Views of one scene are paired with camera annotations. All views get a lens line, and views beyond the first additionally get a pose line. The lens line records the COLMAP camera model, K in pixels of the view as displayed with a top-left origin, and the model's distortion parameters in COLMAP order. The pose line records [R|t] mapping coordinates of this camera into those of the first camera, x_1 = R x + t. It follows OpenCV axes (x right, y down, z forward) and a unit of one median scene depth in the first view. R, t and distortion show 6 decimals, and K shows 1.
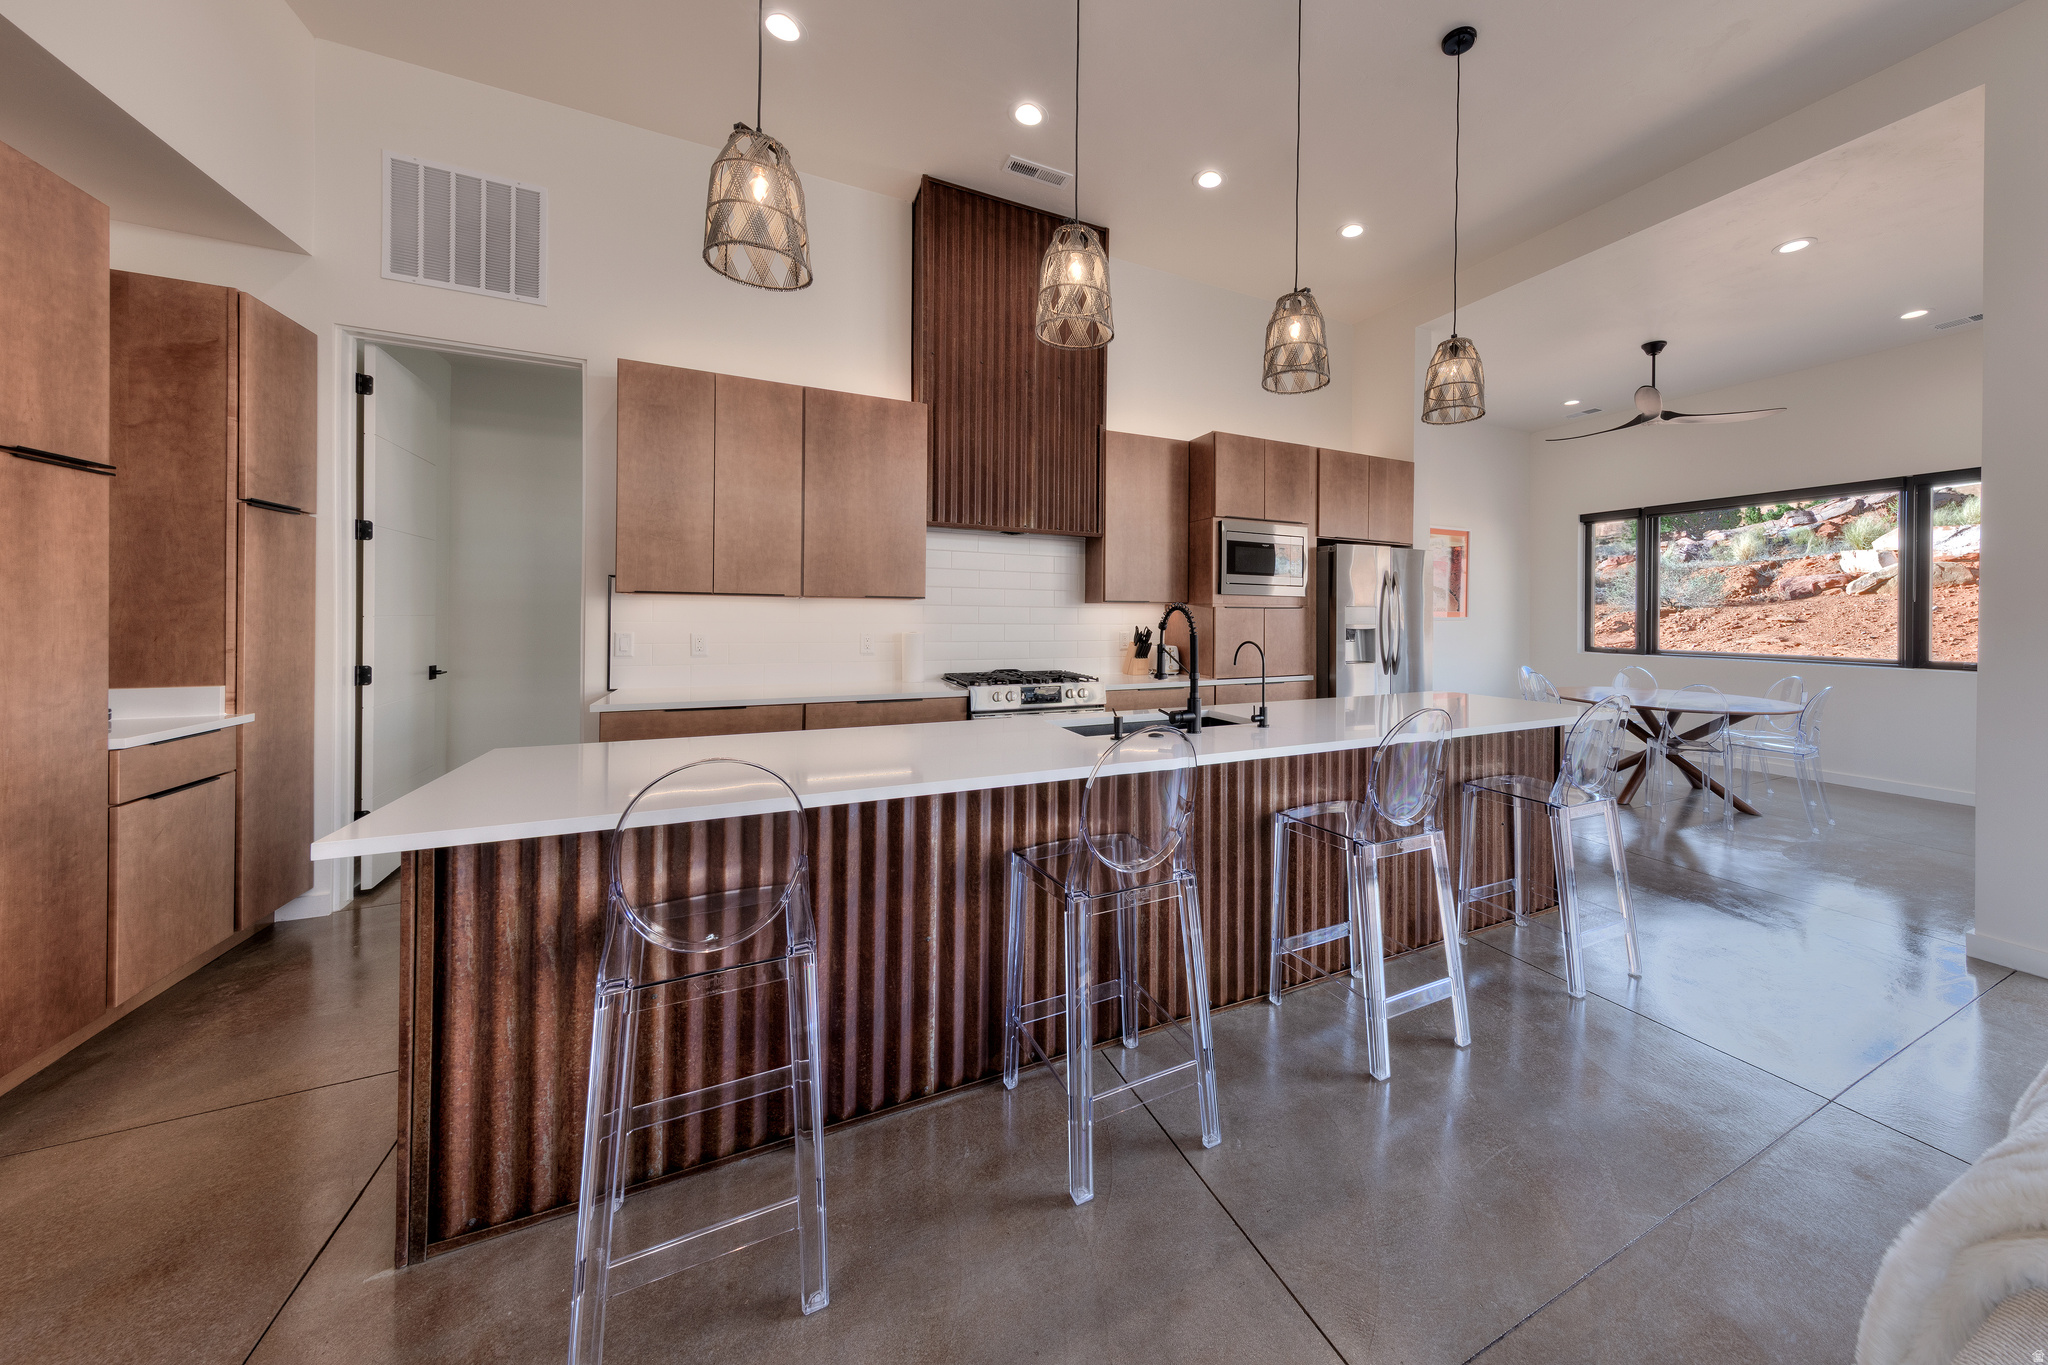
lens RADIAL K [[749.4, 0, 1113.5], [0, 749.4, 613.1], [0, 0, 1]] dist [0.005034, -0.000989]
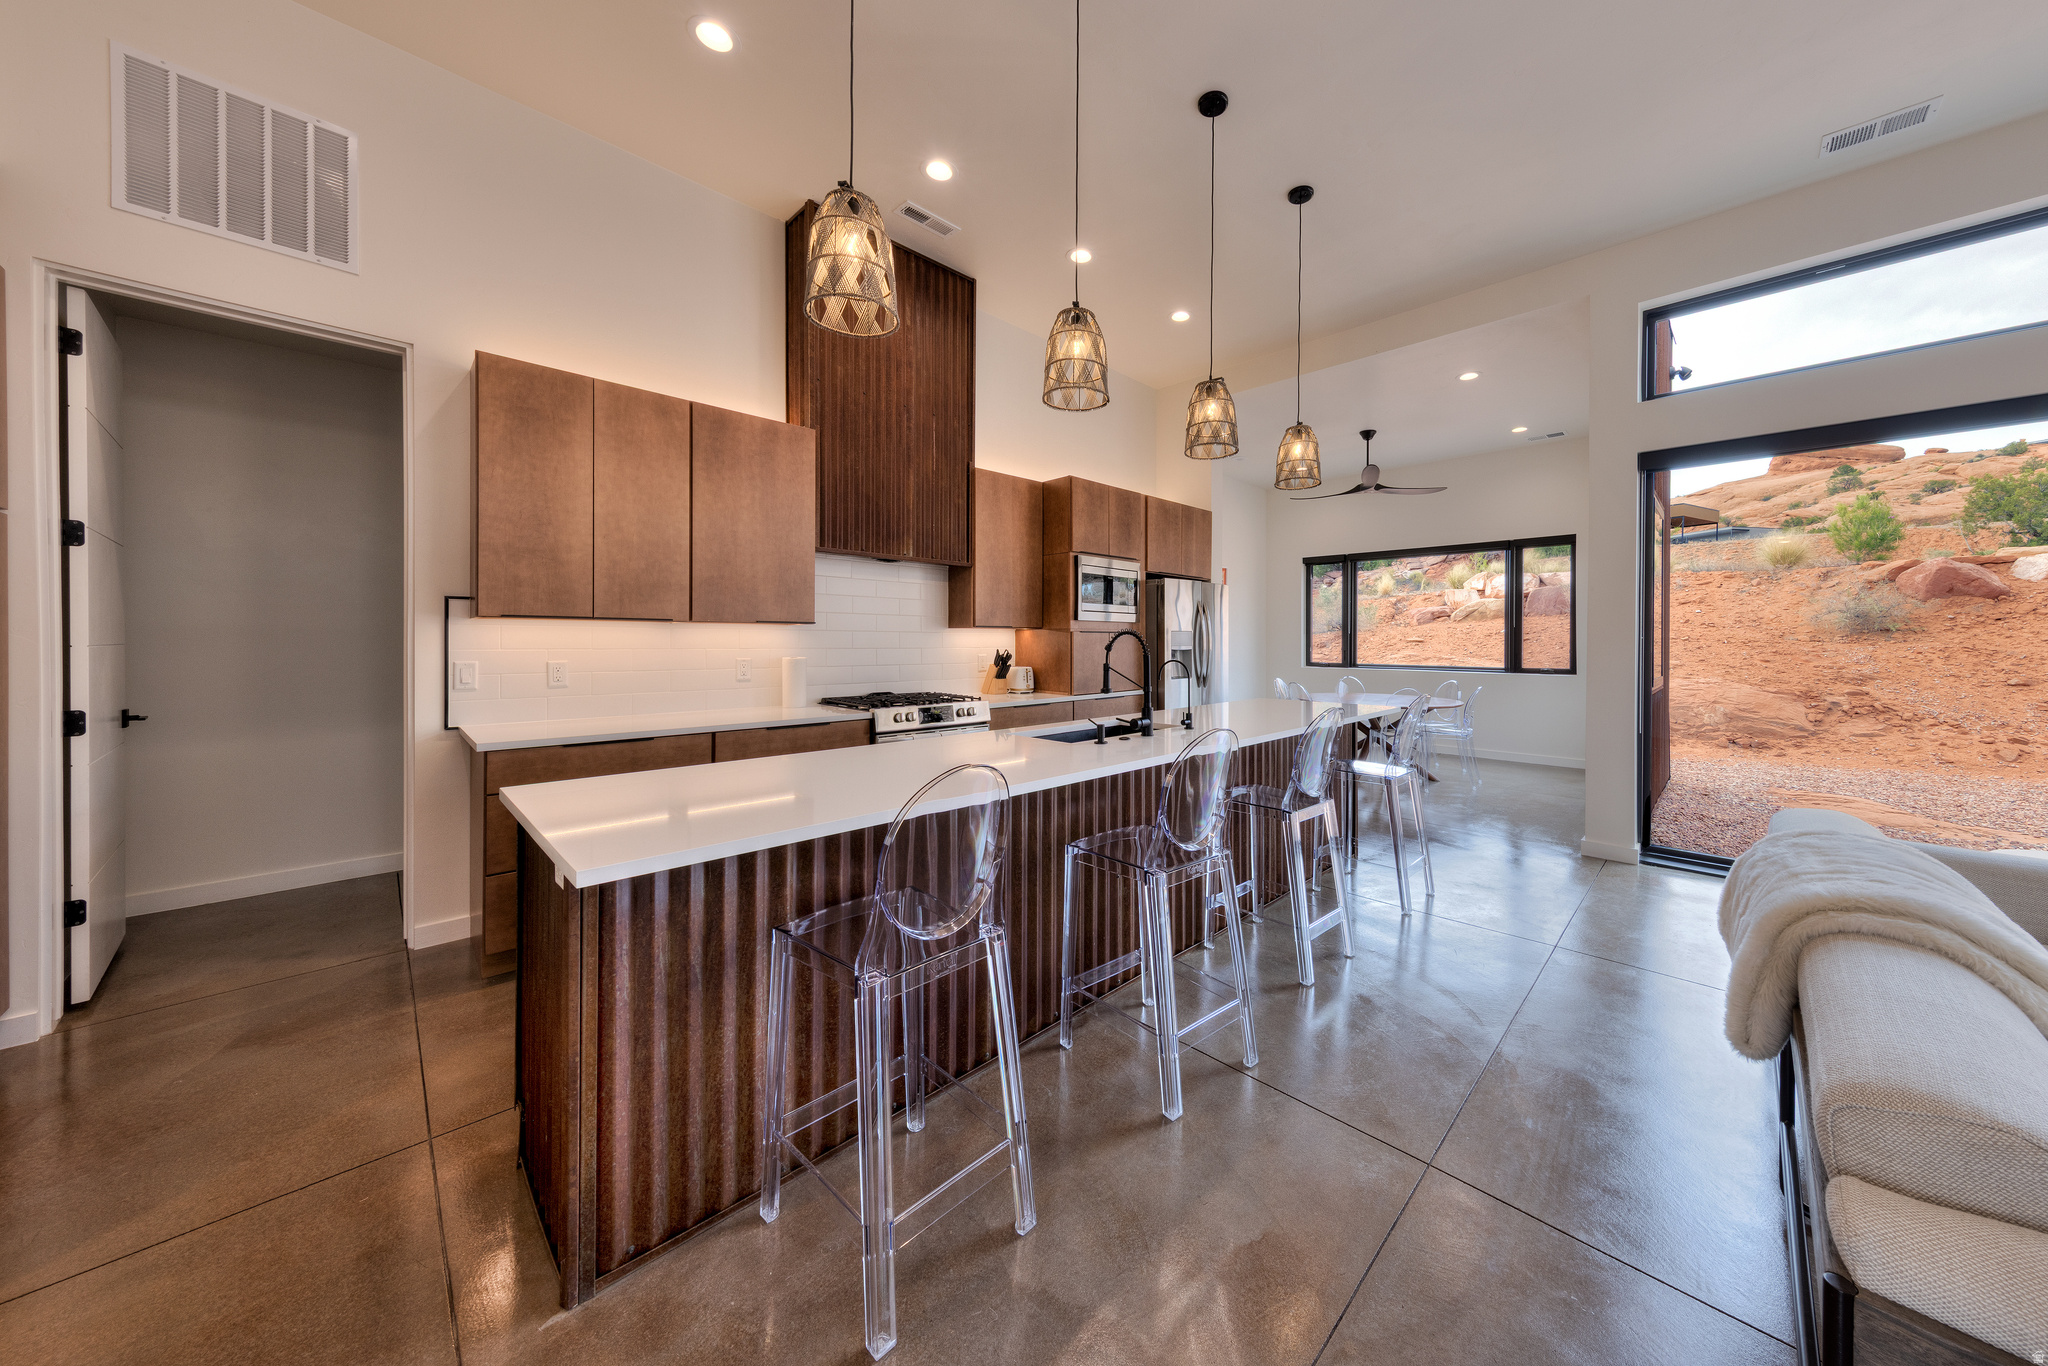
lens RADIAL K [[726.4, 0, 1094.4], [0, 726.4, 641.8], [0, 0, 1]] dist [0.004128, -0.000042]
pose [[0.938689, -0.006156, 0.344710, -0.223339], [0.003691, 0.999963, 0.007806, -0.001258], [-0.344745, -0.006055, 0.938677, -0.042919]]
